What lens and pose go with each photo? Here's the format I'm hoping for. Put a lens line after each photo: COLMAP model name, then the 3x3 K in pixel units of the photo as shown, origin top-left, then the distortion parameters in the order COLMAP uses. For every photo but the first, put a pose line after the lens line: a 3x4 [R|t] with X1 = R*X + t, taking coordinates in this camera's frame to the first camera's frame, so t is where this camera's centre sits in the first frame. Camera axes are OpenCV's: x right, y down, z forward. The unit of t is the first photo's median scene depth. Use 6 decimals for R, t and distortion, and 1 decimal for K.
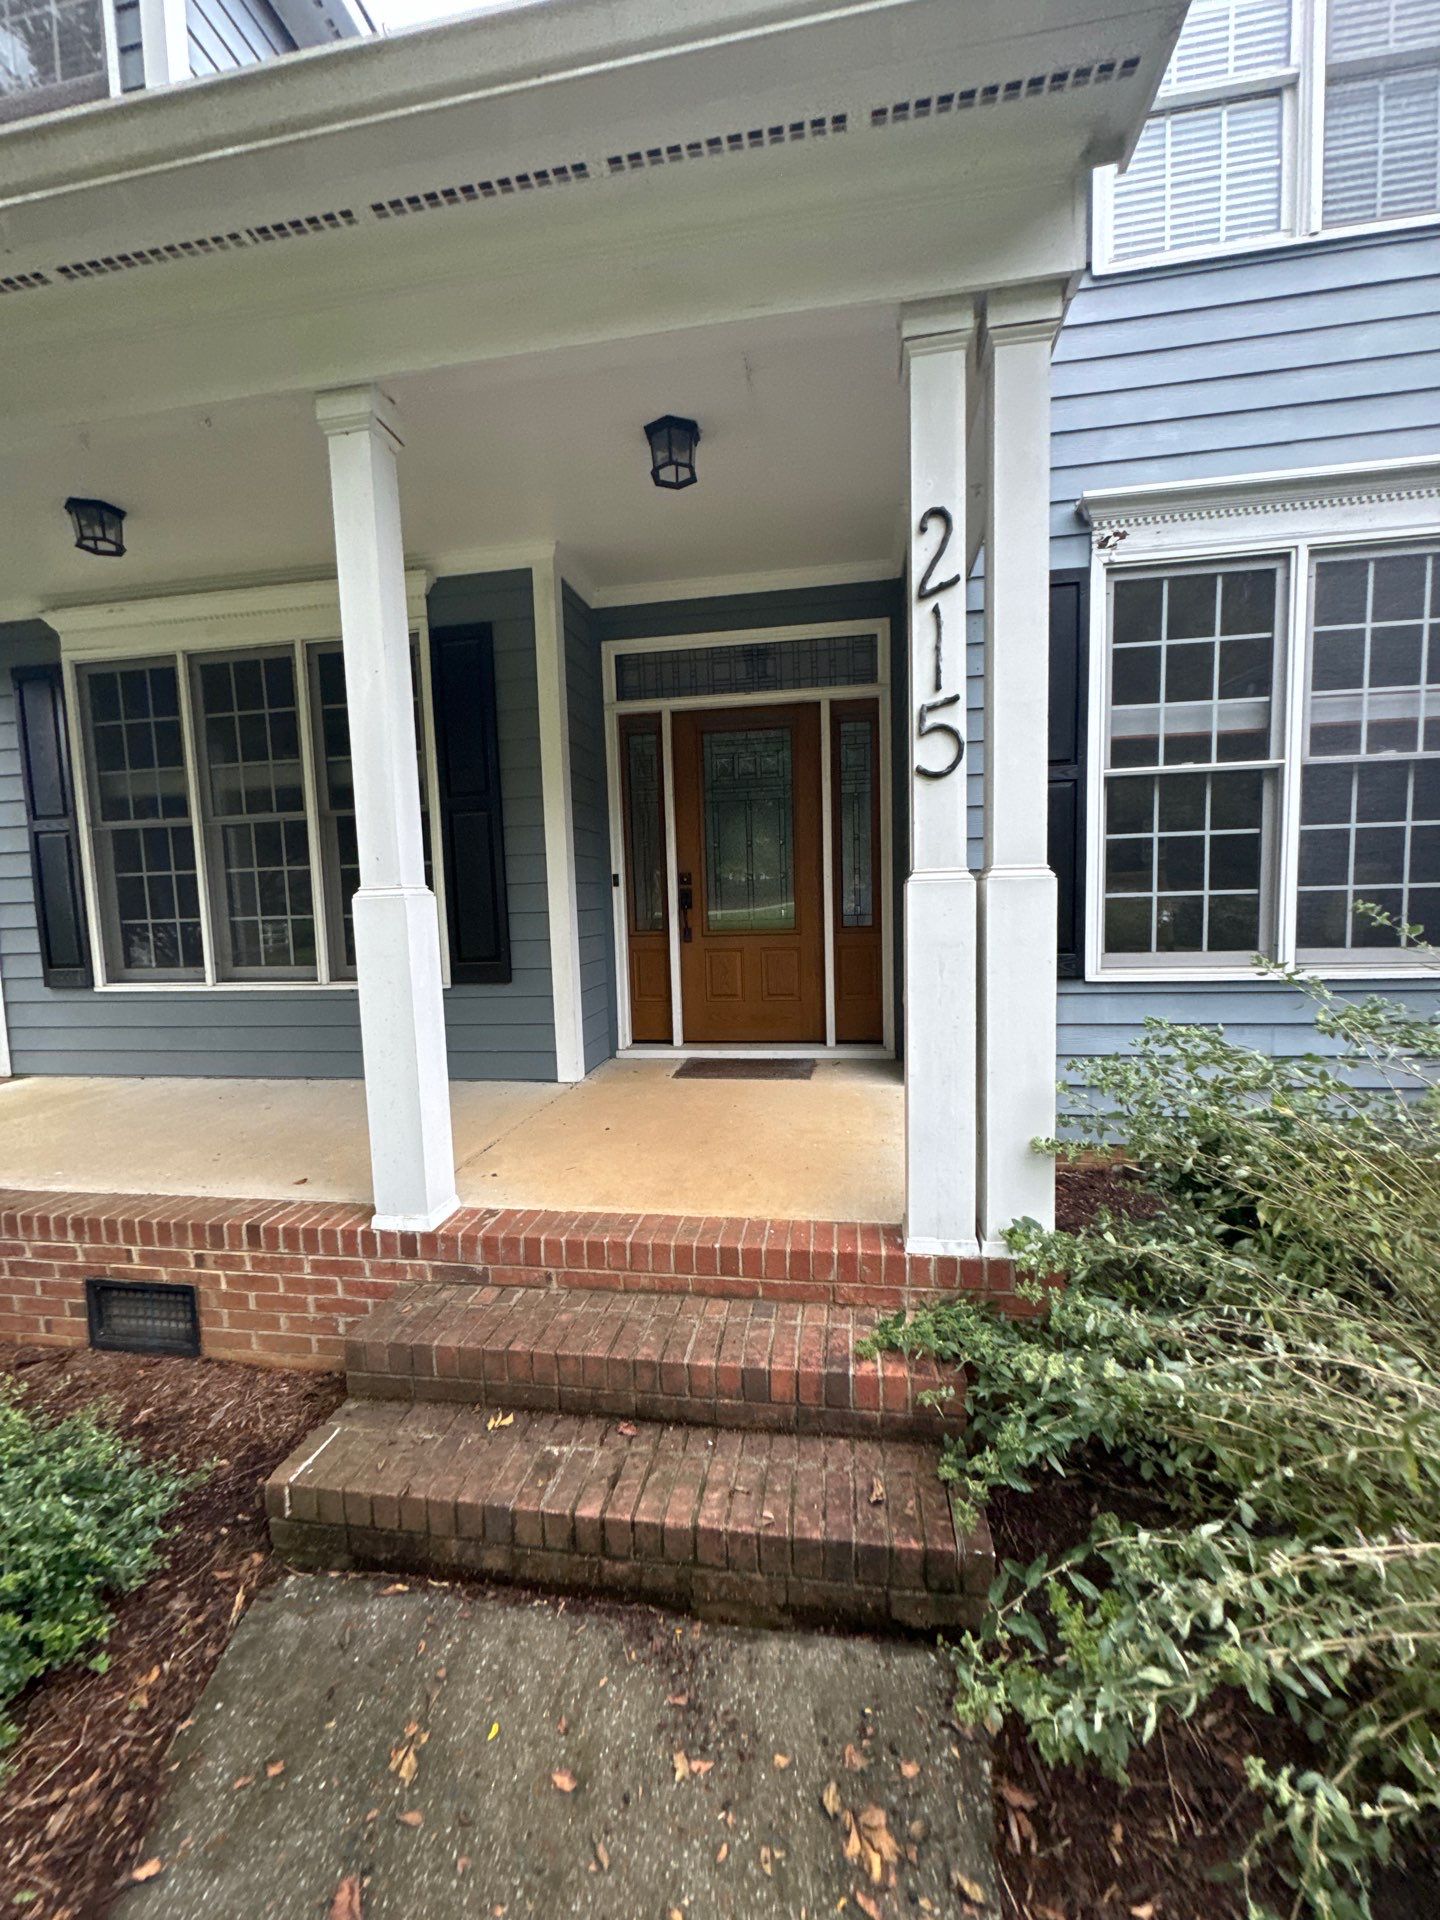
lens RADIAL K [[770.9, 0, 717.8], [0, 770.9, 963.9], [0, 0, 1]] dist [0.000055, 0.000344]
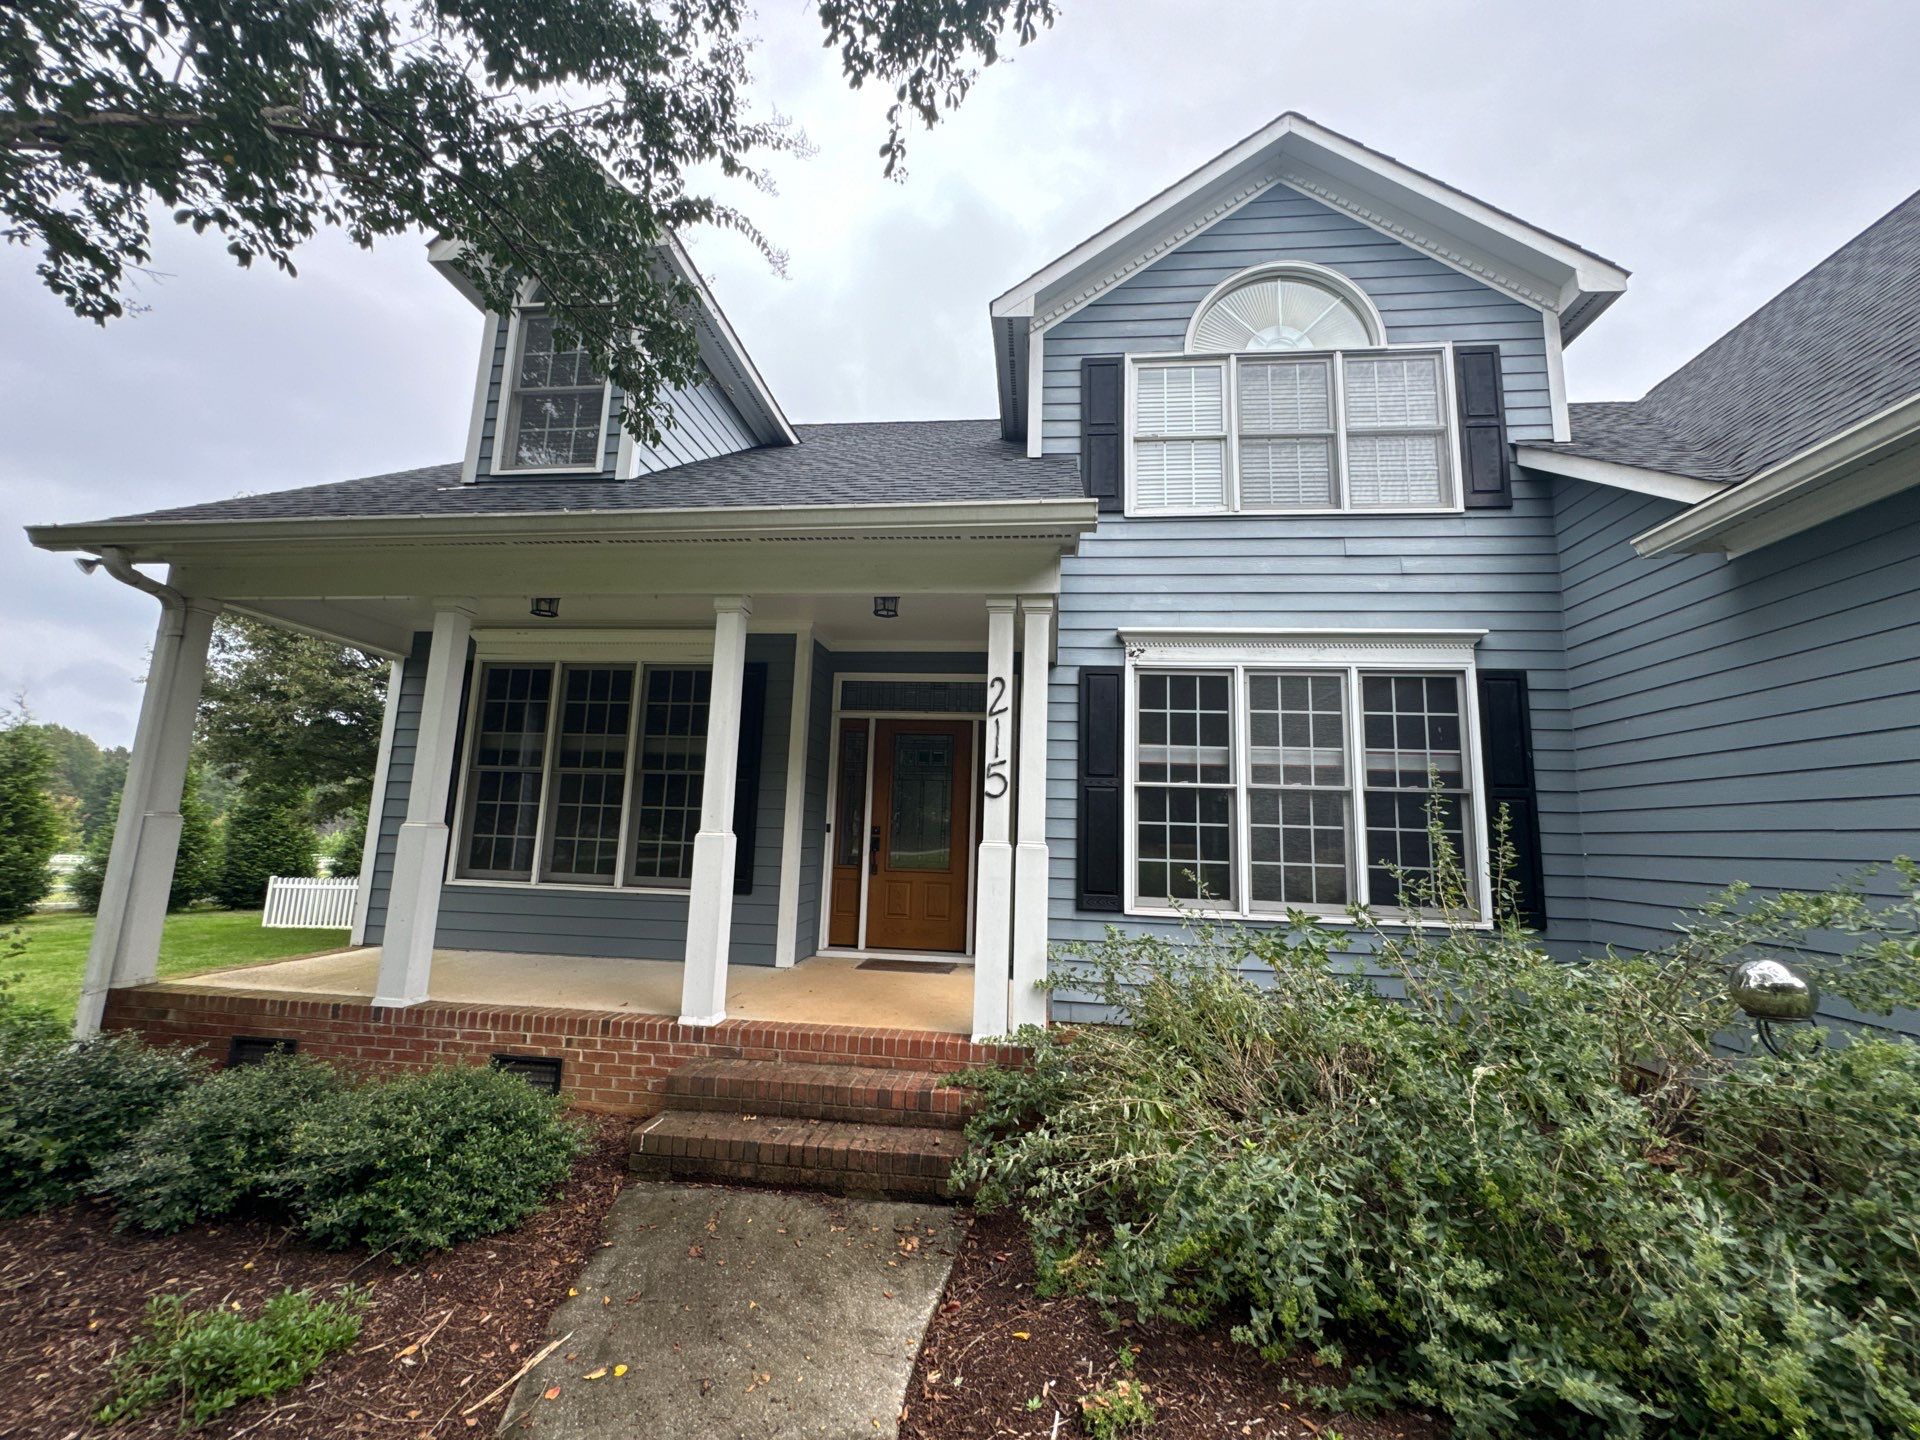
lens RADIAL K [[770.9, 0, 959.8], [0, 770.9, 716.6], [0, 0, 1]] dist [0.000055, 0.000344]
pose [[0.996445, 0.070835, 0.045596, 0.045766], [-0.057695, 0.968225, -0.243336, 0.037313], [-0.061384, 0.239840, 0.968870, -0.645574]]
